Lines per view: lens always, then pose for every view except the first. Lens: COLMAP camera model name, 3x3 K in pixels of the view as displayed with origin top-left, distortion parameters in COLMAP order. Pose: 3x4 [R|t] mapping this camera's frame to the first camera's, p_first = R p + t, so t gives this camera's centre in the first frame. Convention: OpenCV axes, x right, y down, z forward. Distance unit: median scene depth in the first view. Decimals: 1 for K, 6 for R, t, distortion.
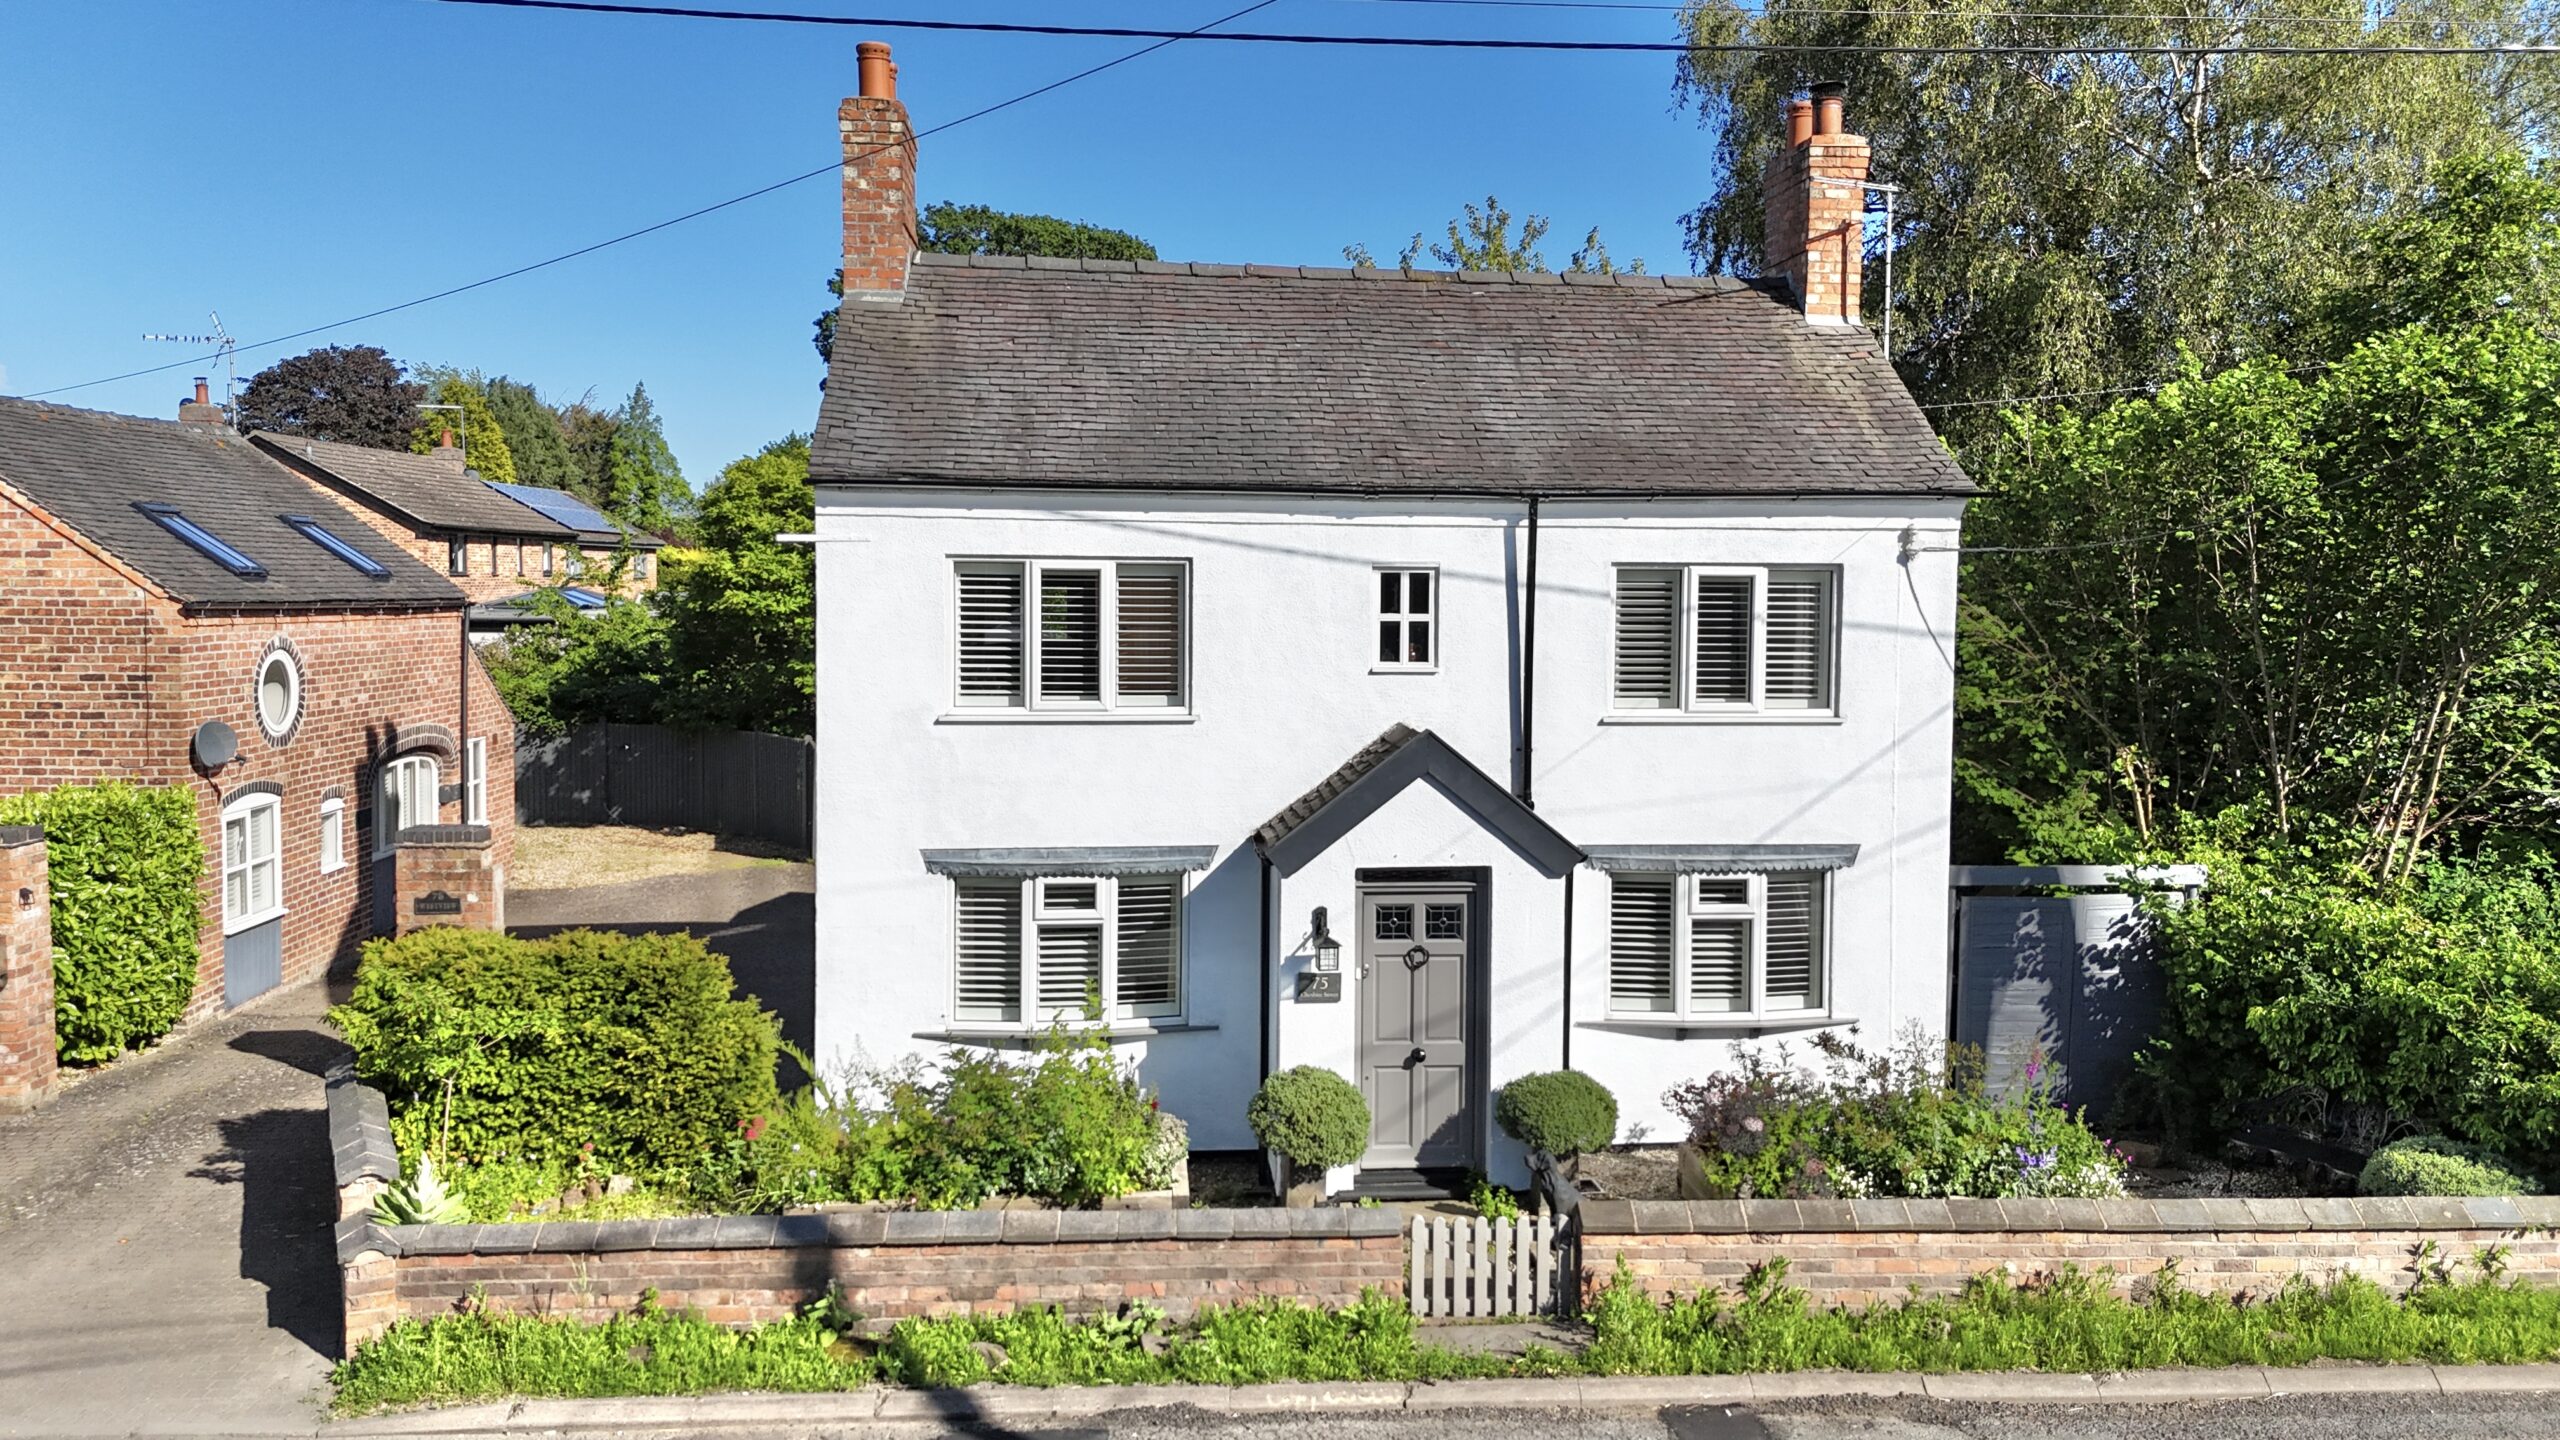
lens RADIAL K [[1901.3, 0, 1270.2], [0, 1901.3, 648.3], [0, 0, 1]] dist [0.045940, -0.008689]
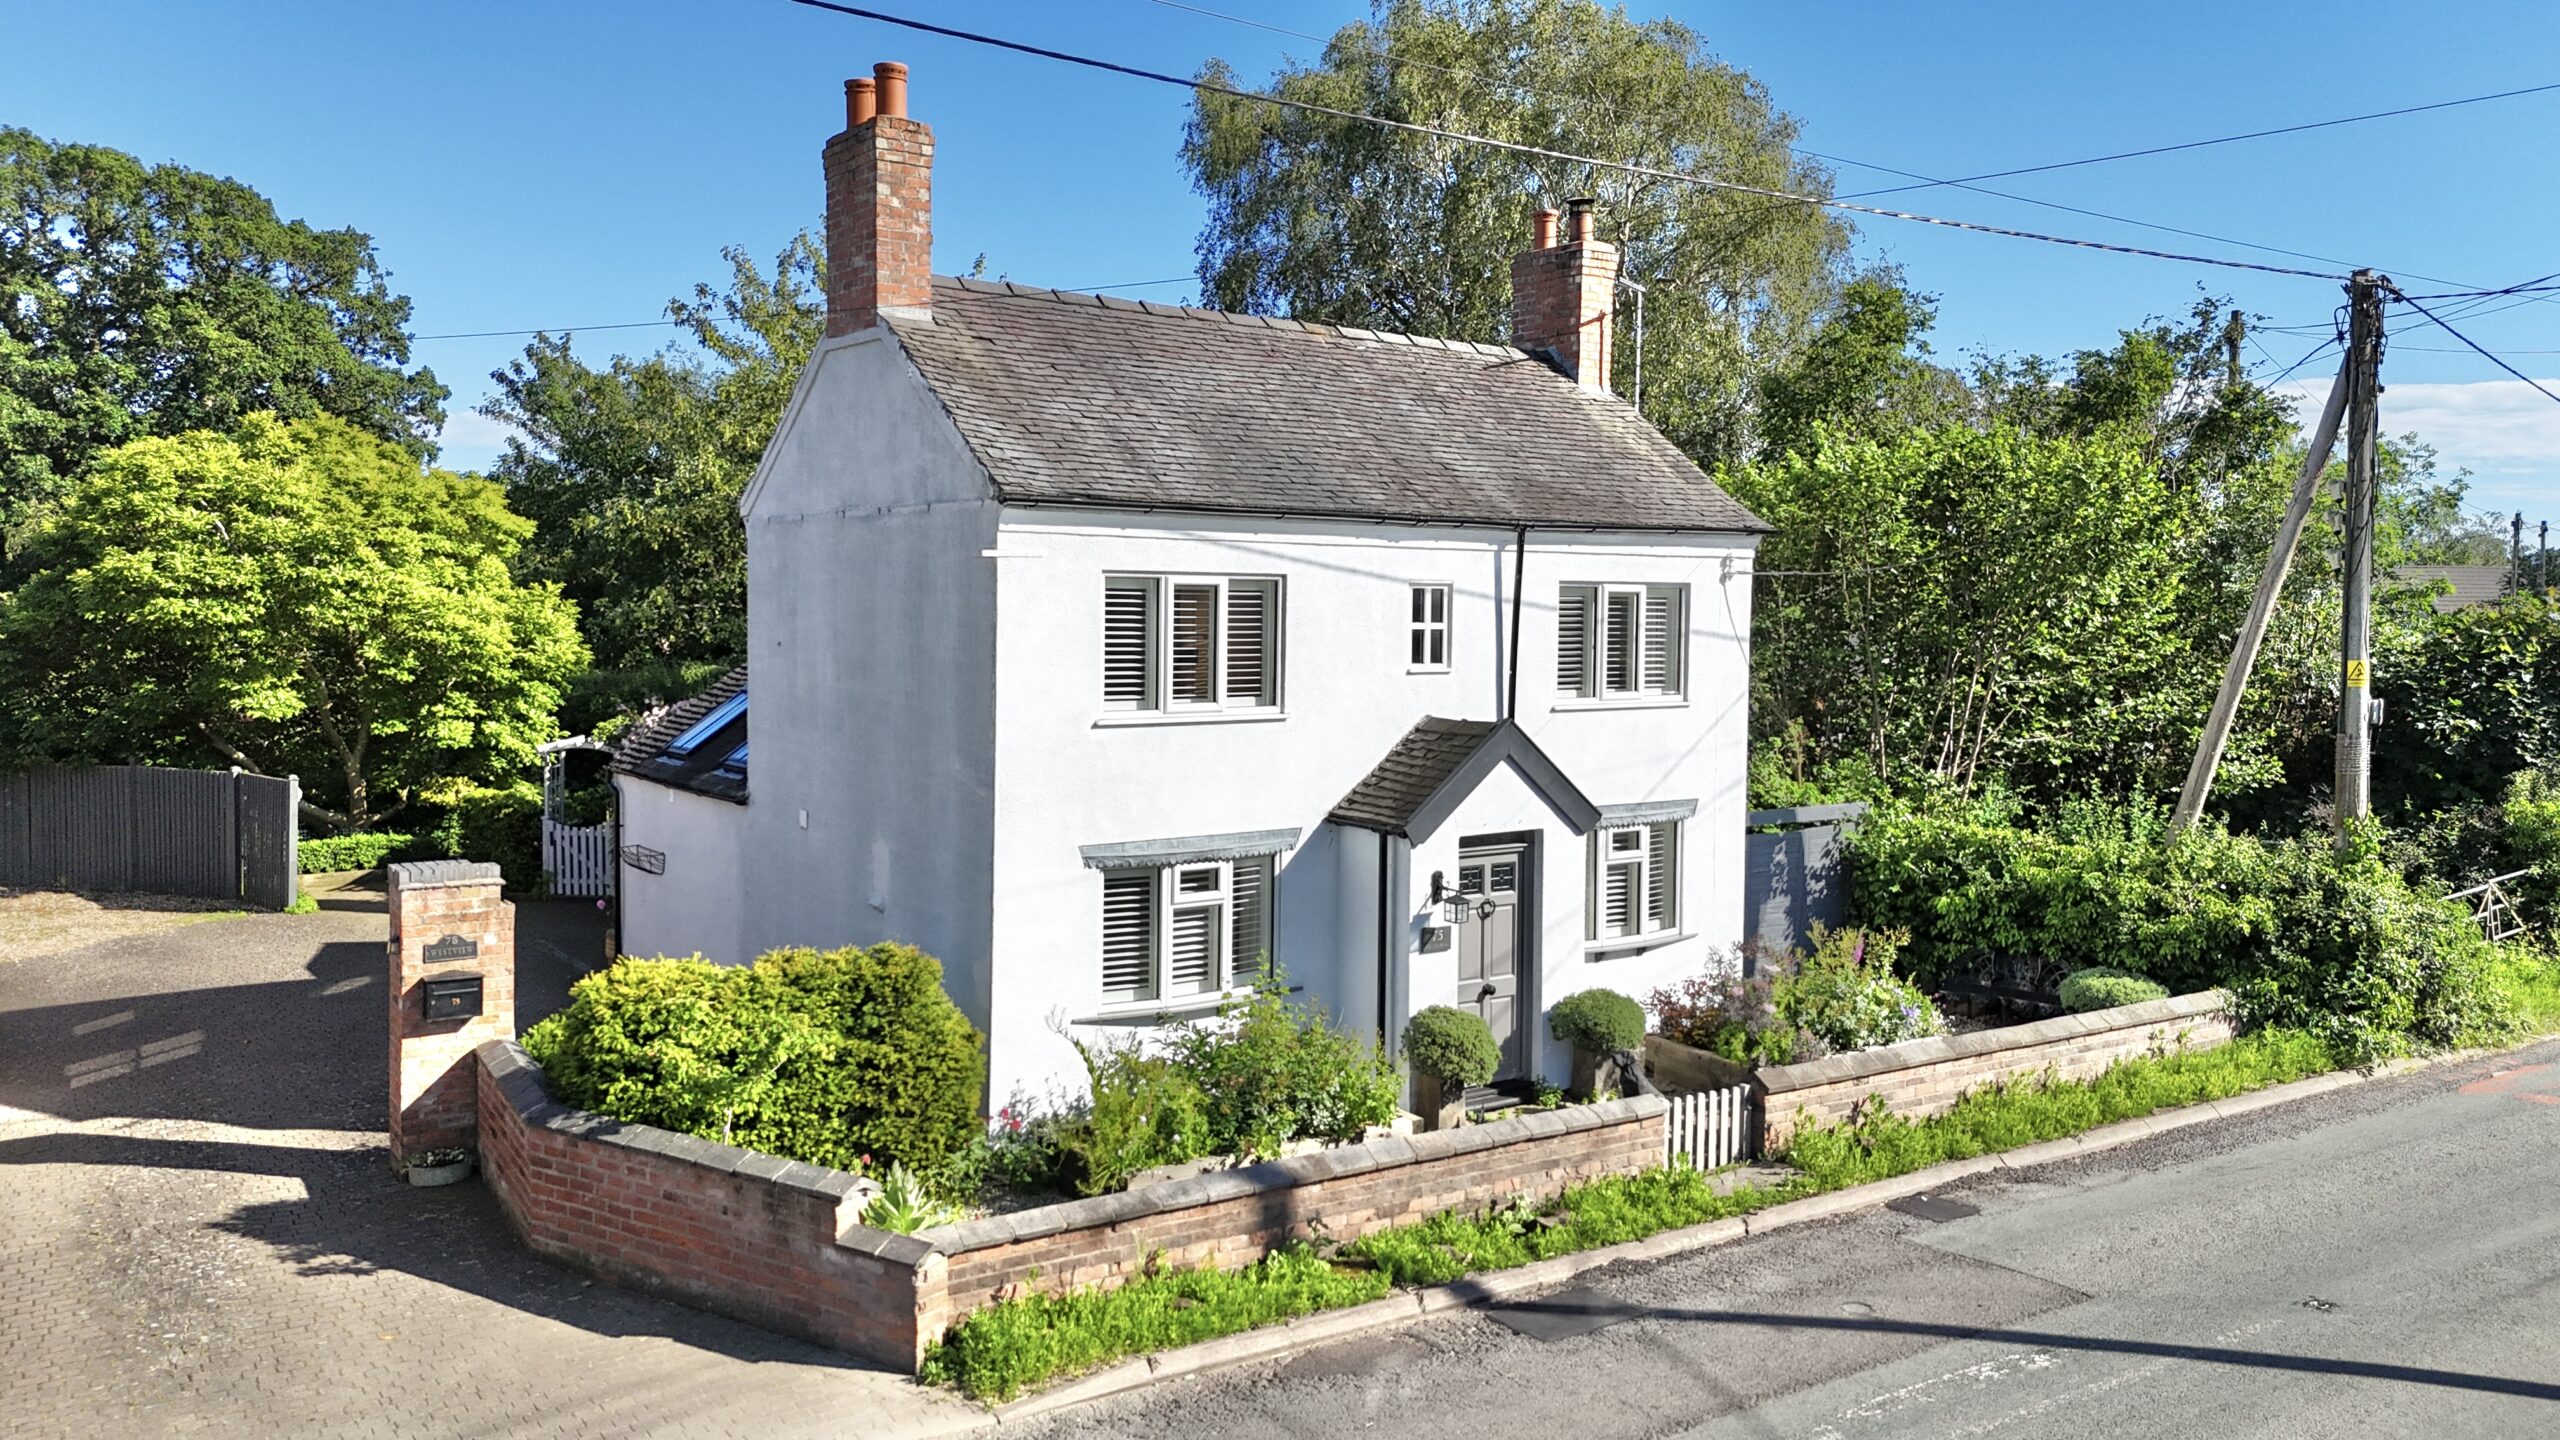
lens RADIAL K [[1902.3, 0, 1294.9], [0, 1902.3, 642.0], [0, 0, 1]] dist [0.079748, -0.069255]
pose [[0.862955, -0.009235, 0.505196, -0.614916], [0.012545, 0.999916, -0.003150, -0.003859], [-0.505125, 0.009056, 0.862999, 0.018127]]
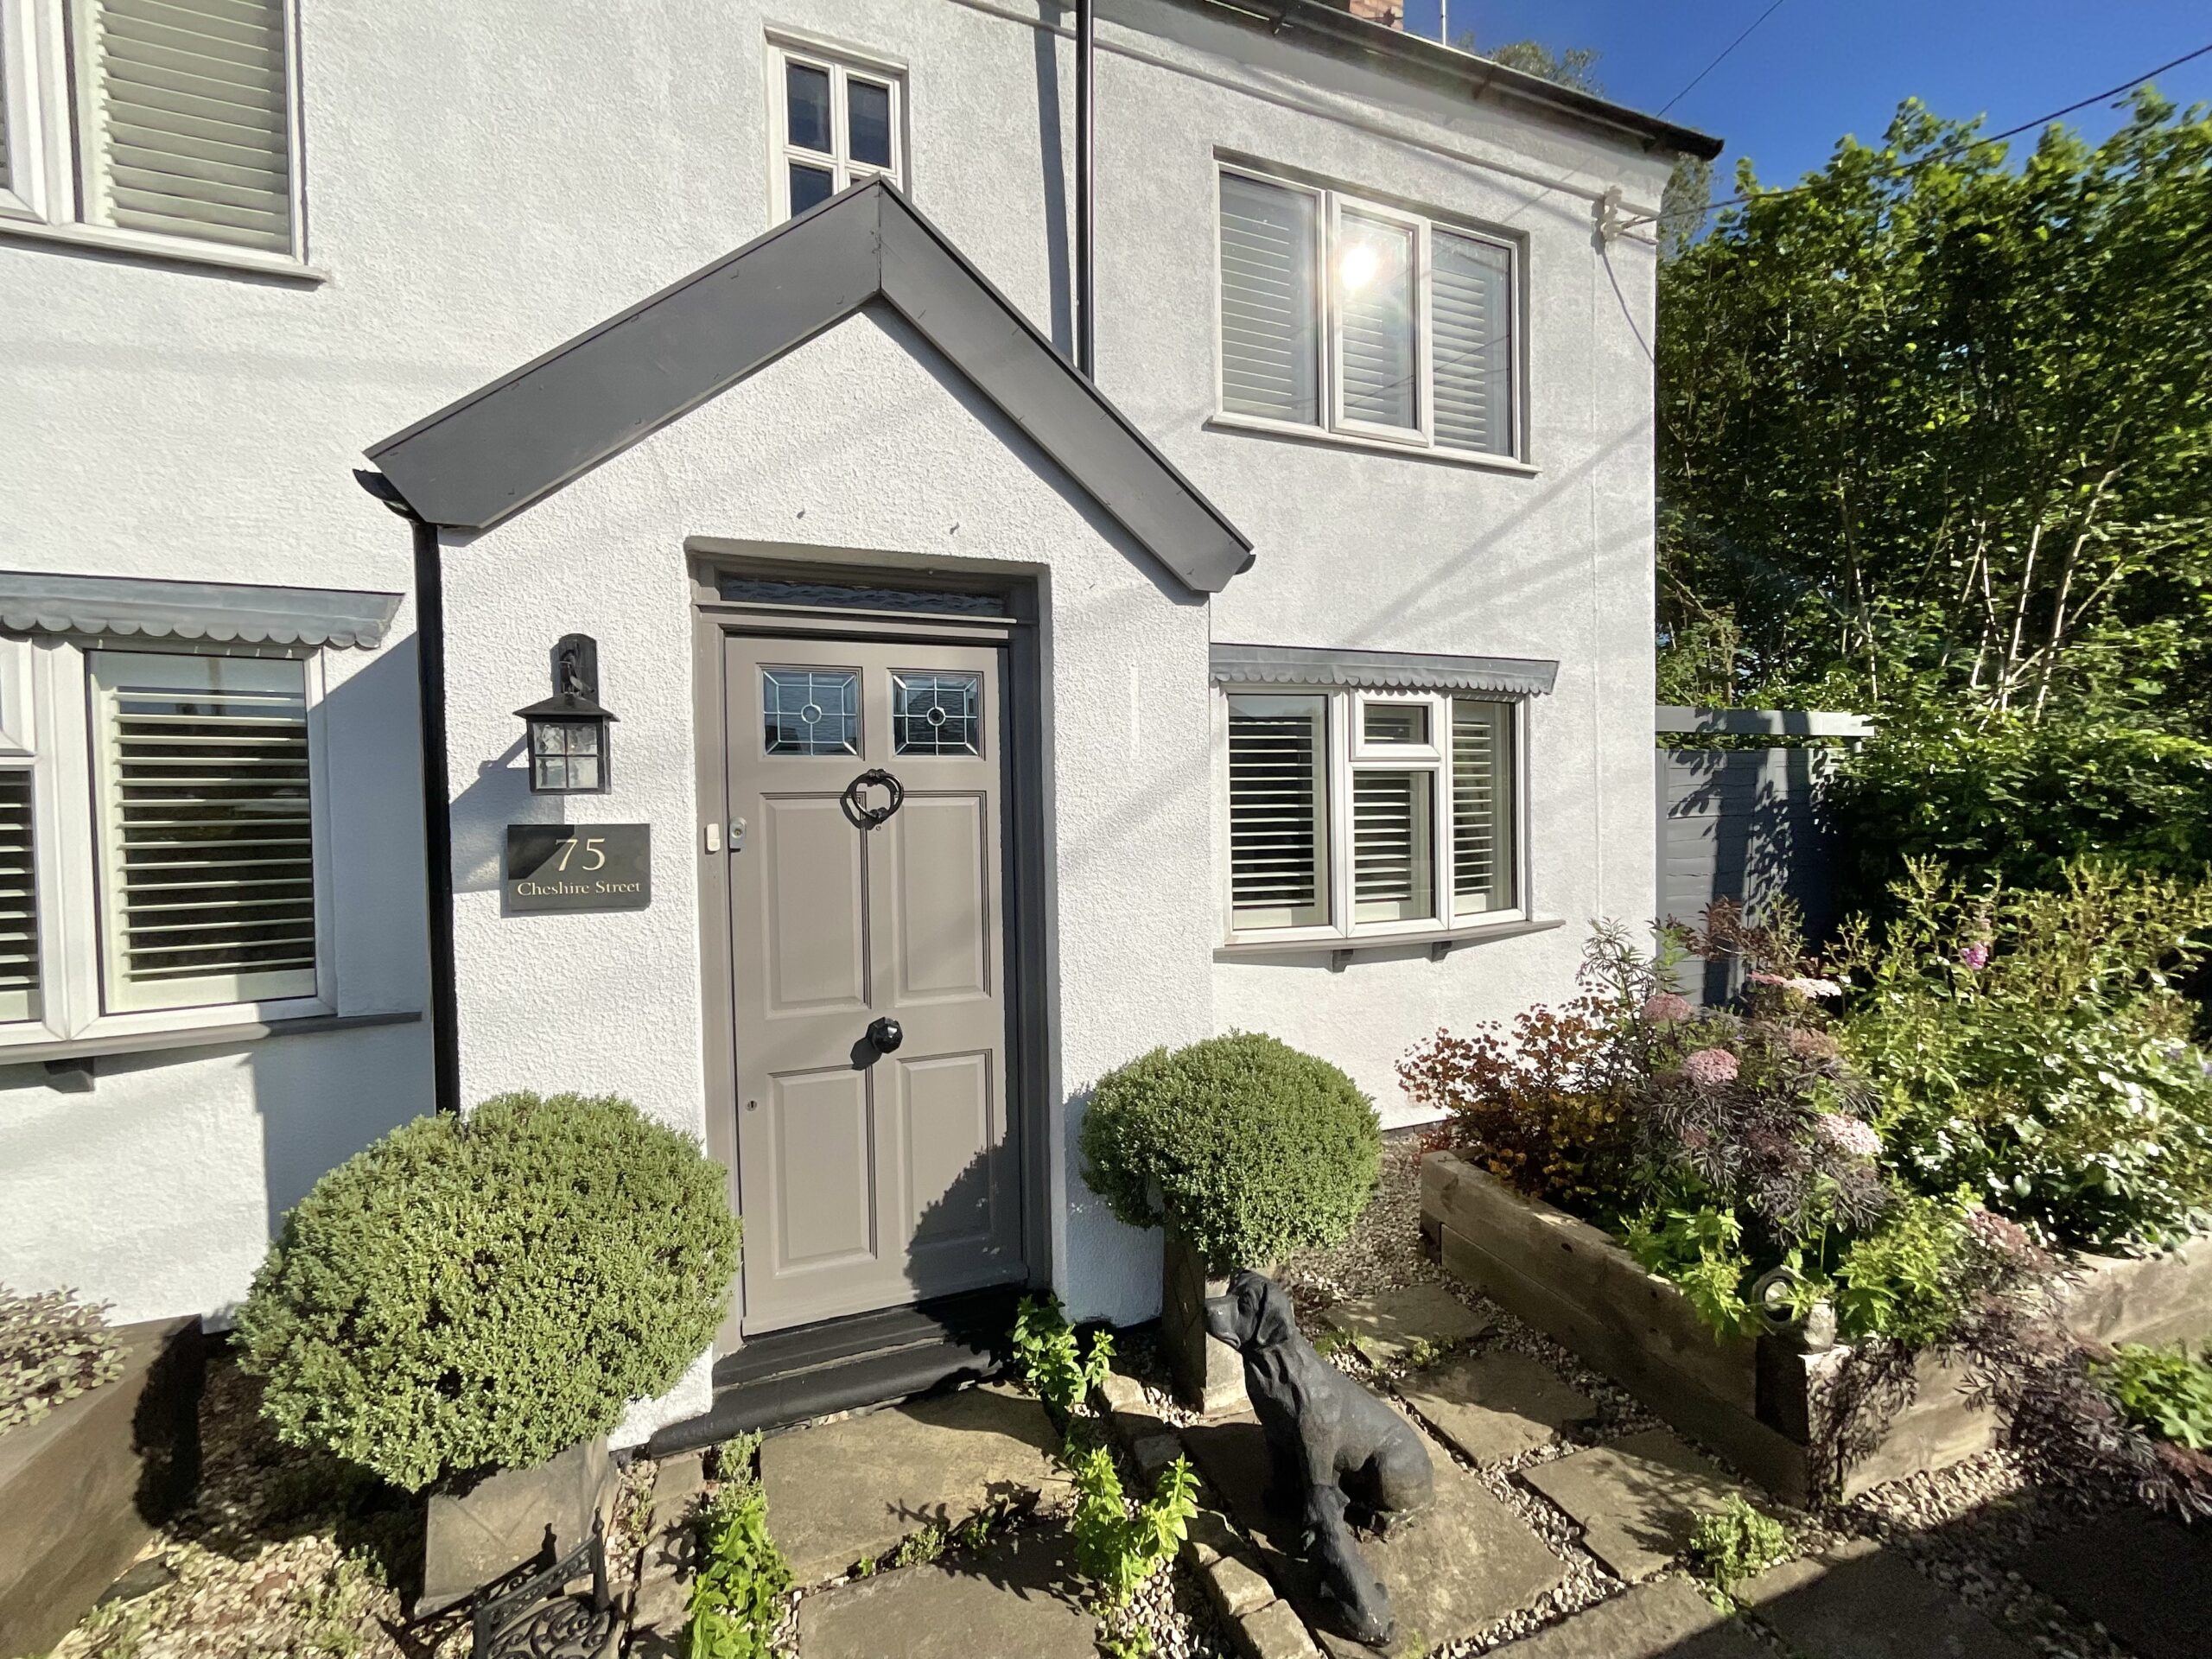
lens RADIAL K [[904.2, 0, 1106.0], [0, 904.2, 829.5], [0, 0, 1]] dist [0.001124, -0.000246]
pose [[0.964618, -0.032493, 0.261643, 0.071699], [0.035384, 0.999354, -0.006347, 0.166790], [-0.261267, 0.015380, 0.965144, 0.772798]]
